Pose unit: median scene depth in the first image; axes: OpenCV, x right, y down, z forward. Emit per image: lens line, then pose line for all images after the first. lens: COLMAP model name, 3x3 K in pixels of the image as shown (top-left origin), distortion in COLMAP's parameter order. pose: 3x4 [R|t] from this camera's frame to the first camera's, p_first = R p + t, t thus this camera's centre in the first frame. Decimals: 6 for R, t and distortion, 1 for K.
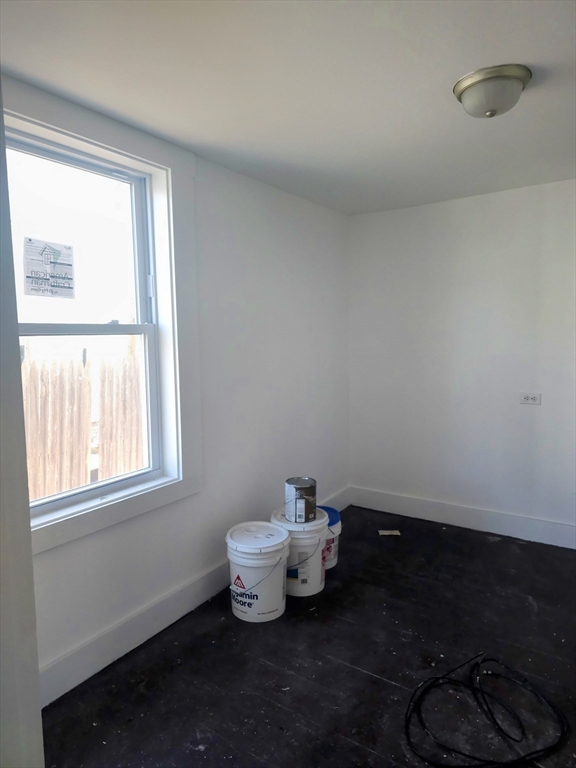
lens RADIAL K [[518.8, 0, 288.0], [0, 518.8, 384.0], [0, 0, 1]] dist [0.065190, -0.037317]
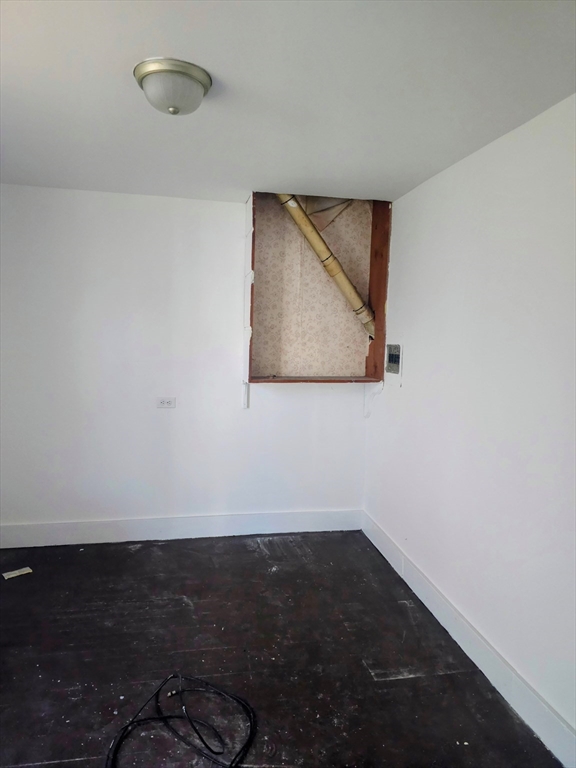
lens RADIAL K [[518.8, 0, 288.0], [0, 518.8, 384.0], [0, 0, 1]] dist [0.065190, -0.037317]
pose [[0.724162, -0.036081, 0.688685, -0.110672], [0.036941, 0.999226, 0.013507, -0.021811], [-0.688640, 0.015660, 0.724935, 0.147784]]
